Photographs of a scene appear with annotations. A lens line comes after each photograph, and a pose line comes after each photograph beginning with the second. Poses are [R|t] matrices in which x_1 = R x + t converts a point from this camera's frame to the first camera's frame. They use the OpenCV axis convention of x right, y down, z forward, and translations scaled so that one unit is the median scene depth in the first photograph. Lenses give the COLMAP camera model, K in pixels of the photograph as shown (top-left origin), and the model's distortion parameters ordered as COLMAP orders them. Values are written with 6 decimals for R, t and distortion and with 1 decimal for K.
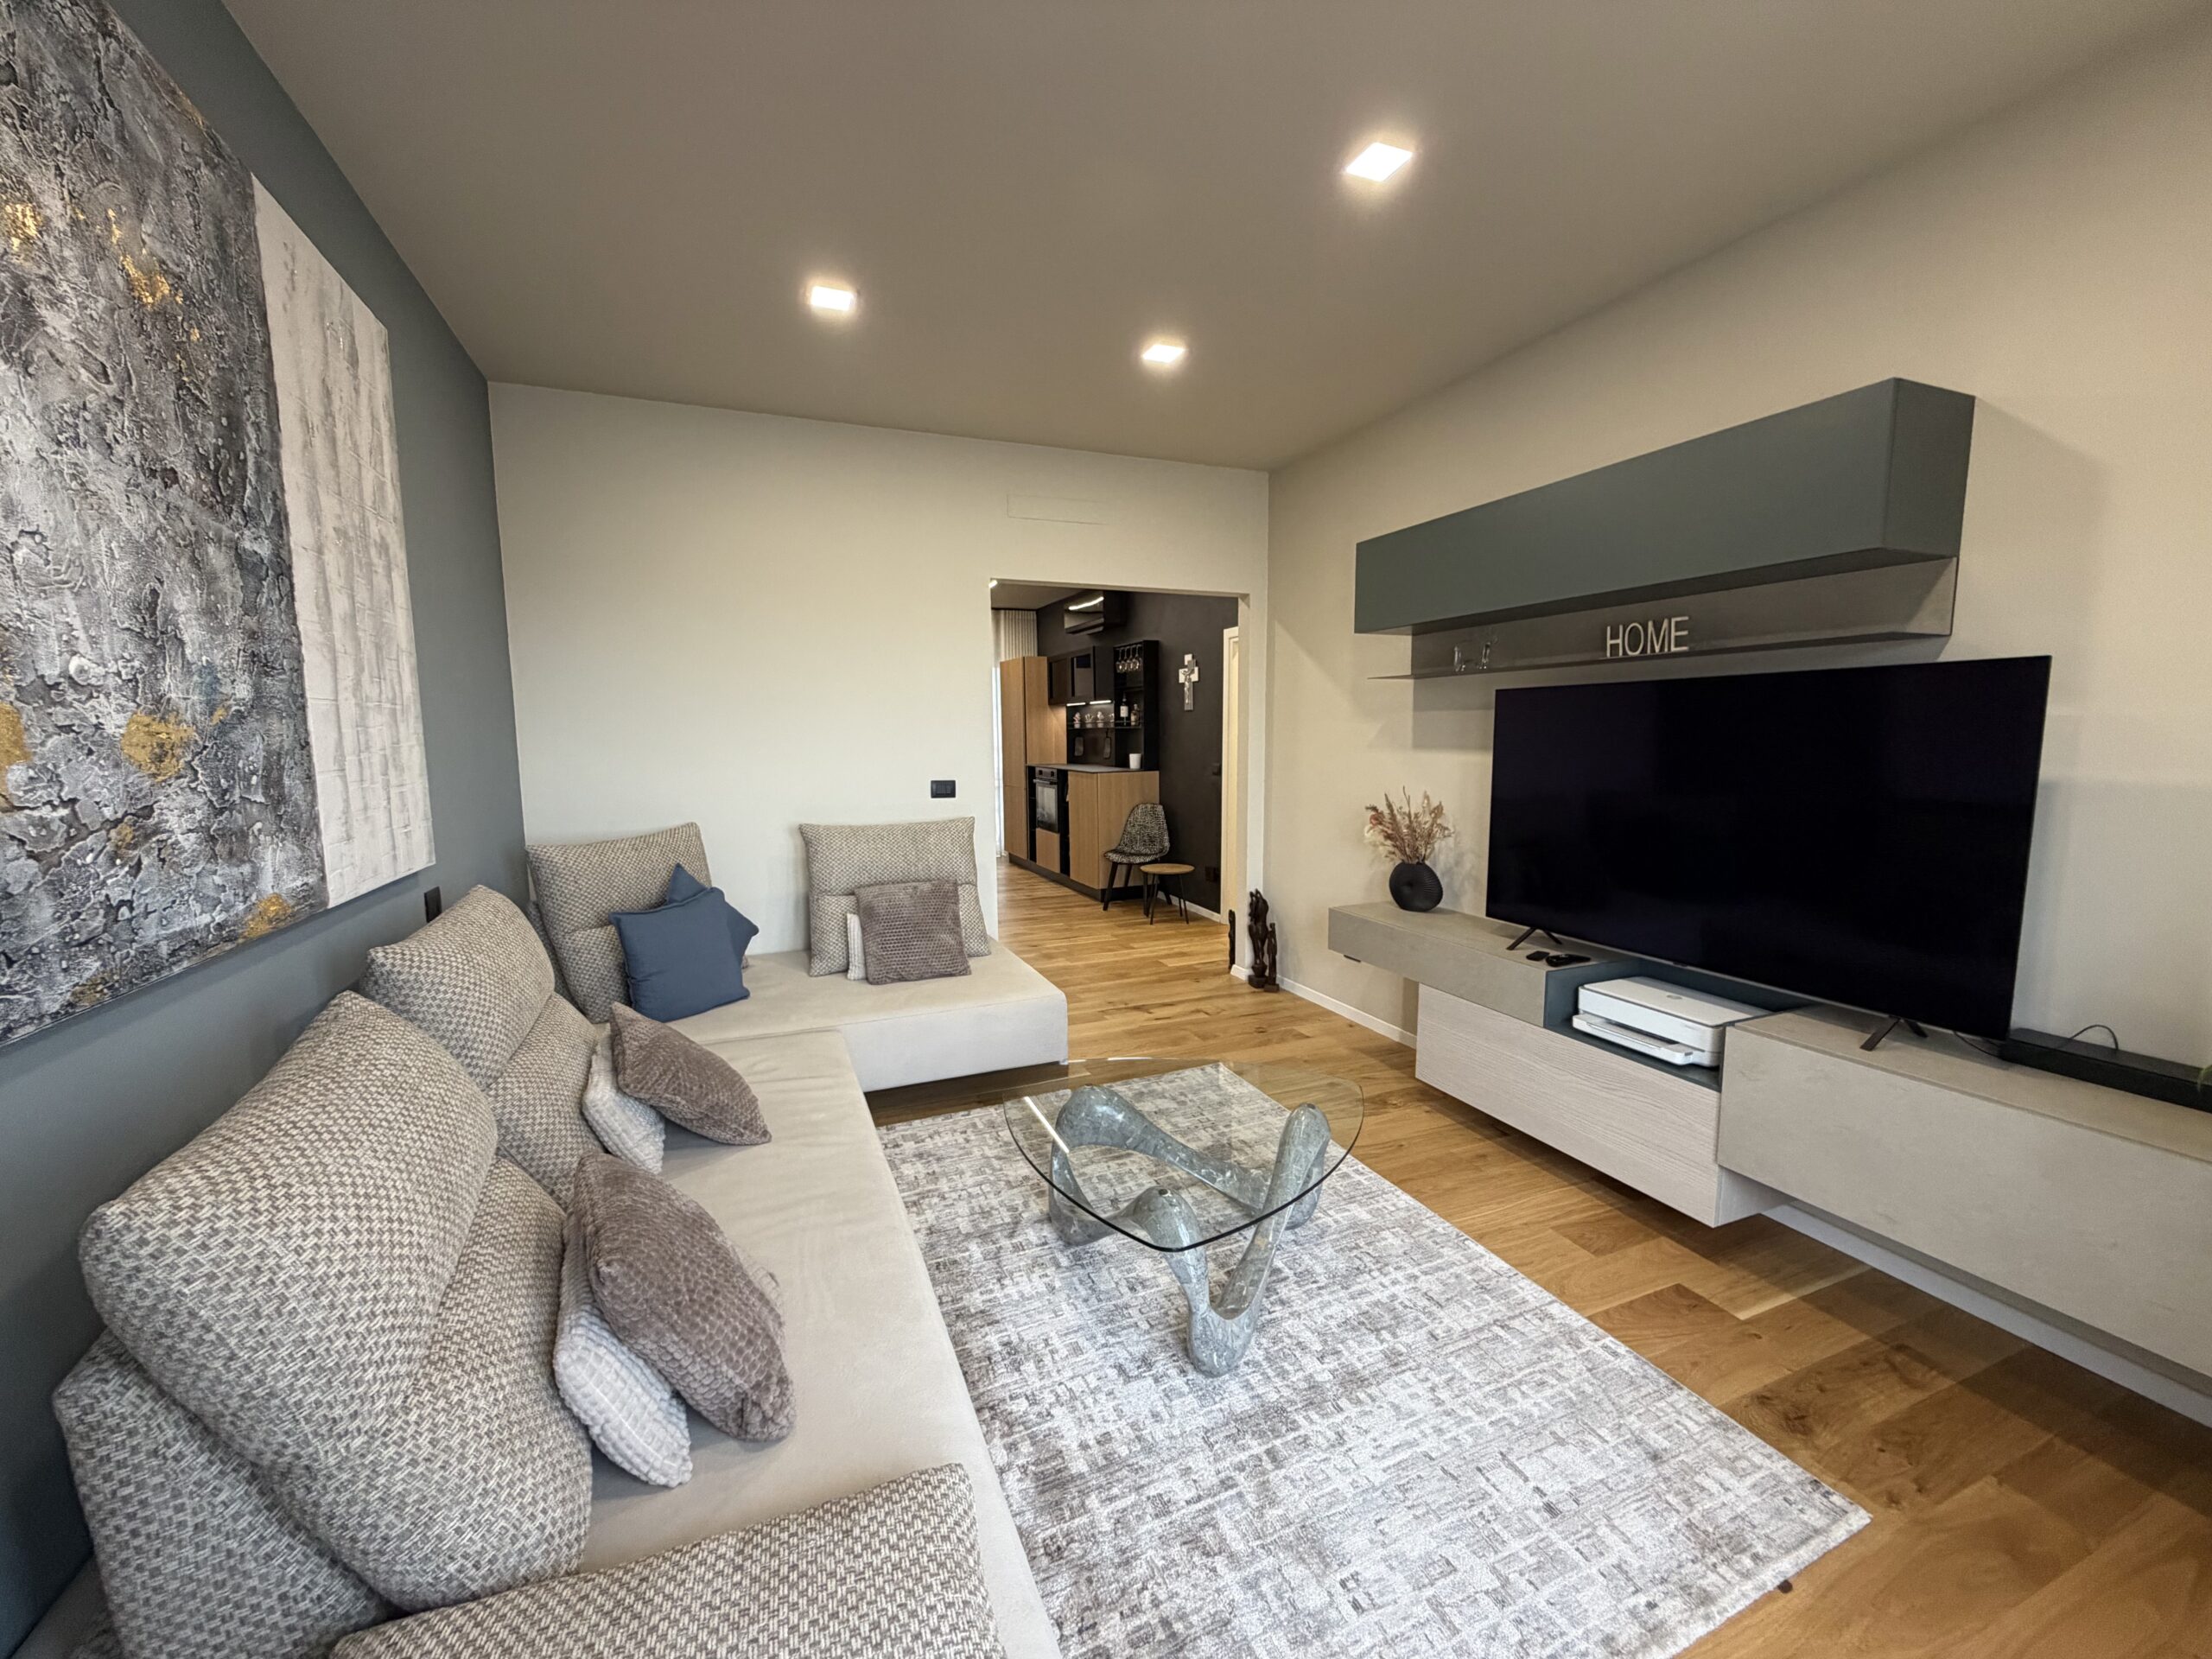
lens RADIAL K [[882.8, 0, 1104.5], [0, 882.8, 828.9], [0, 0, 1]] dist [0.001363, -0.000222]
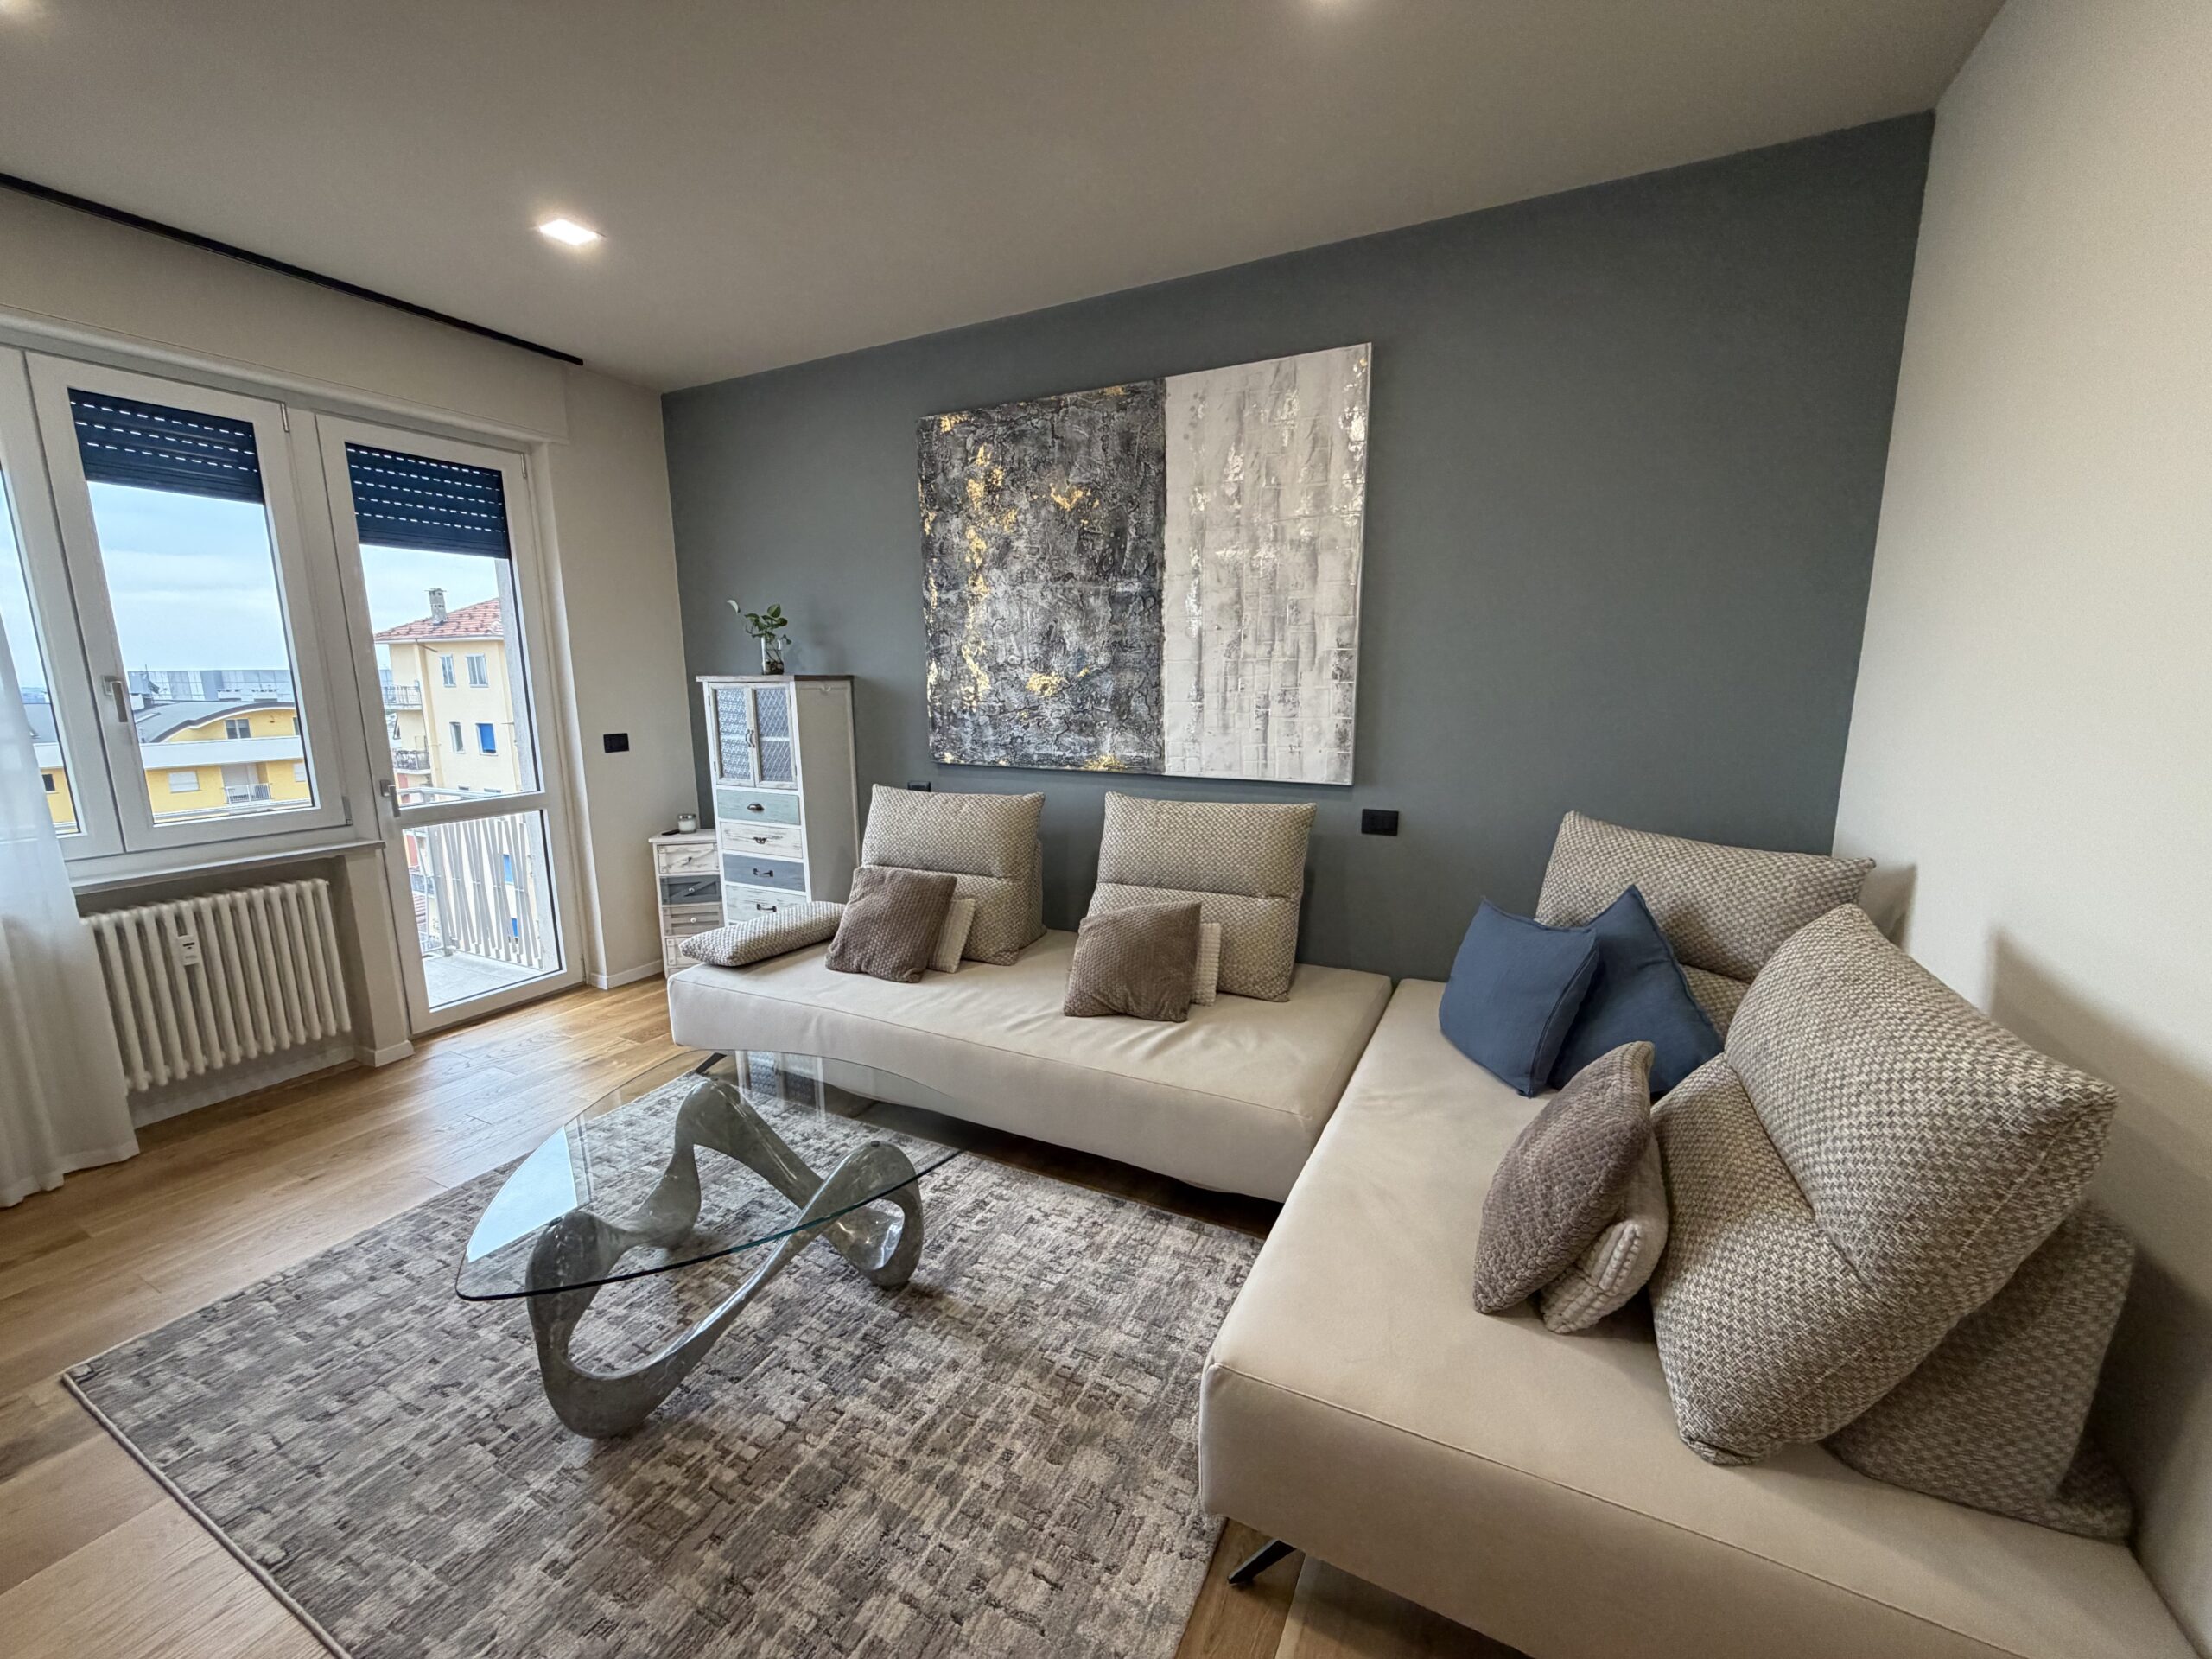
lens RADIAL K [[882.8, 0, 1108.2], [0, 882.8, 833.4], [0, 0, 1]] dist [0.001363, -0.000222]
pose [[-0.761750, 0.128033, -0.635094, 0.450813], [-0.058365, 0.962731, 0.264089, -0.305018], [0.645237, 0.238237, -0.725887, 2.561263]]
